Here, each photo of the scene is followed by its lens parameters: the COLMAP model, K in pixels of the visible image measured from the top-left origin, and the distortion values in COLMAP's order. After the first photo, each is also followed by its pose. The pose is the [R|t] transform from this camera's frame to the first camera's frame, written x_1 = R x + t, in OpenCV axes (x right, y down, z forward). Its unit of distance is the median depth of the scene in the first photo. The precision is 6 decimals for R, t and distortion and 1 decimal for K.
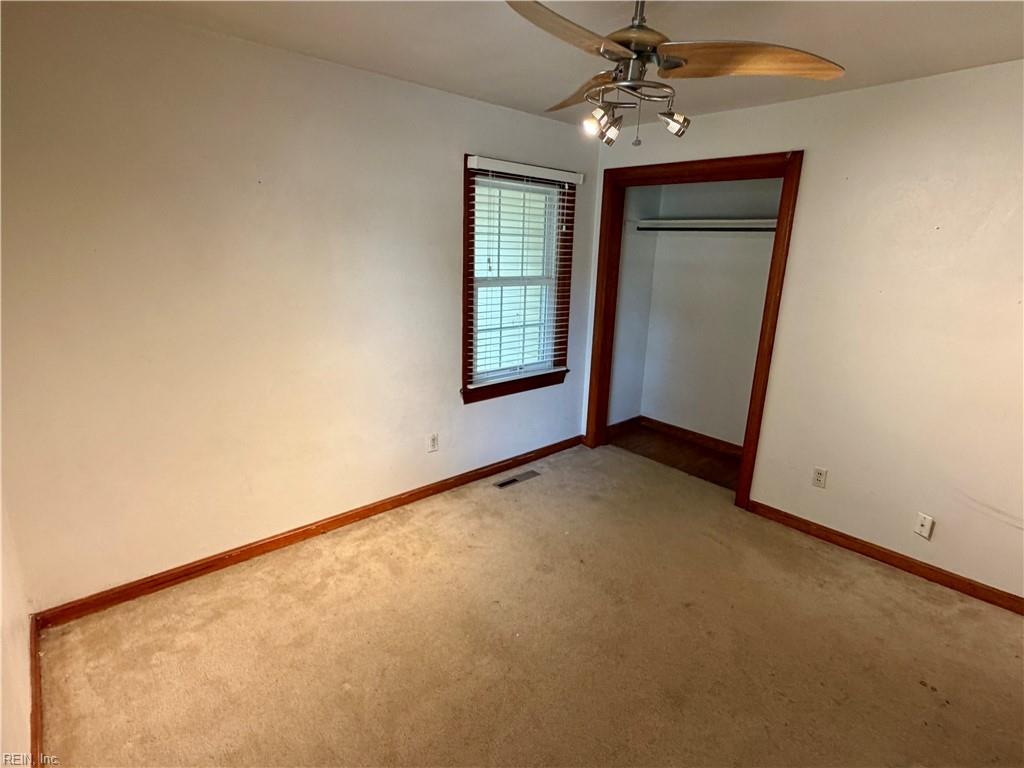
lens RADIAL K [[521.3, 0, 508.8], [0, 521.3, 380.9], [0, 0, 1]] dist [-0.002553, -0.000373]
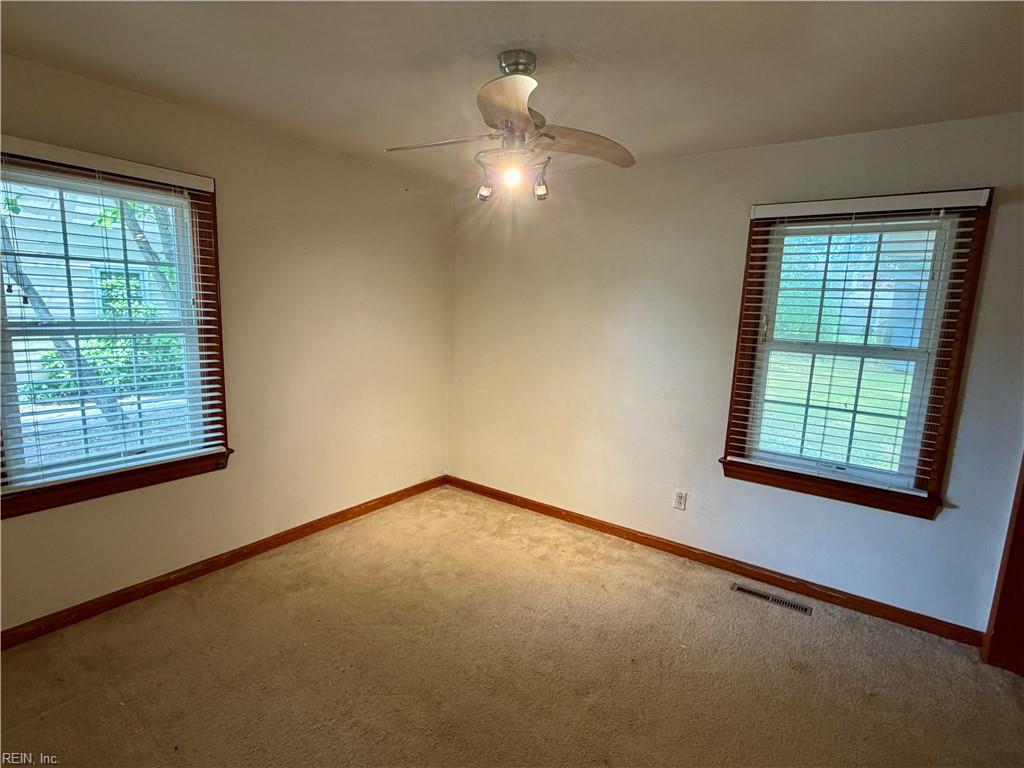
lens RADIAL K [[521.3, 0, 506.0], [0, 521.3, 382.4], [0, 0, 1]] dist [-0.002553, -0.000373]
pose [[0.208979, 0.129903, -0.969254, 0.674785], [-0.268699, 0.960618, 0.070811, -0.071122], [0.940281, 0.245640, 0.235654, 0.393705]]
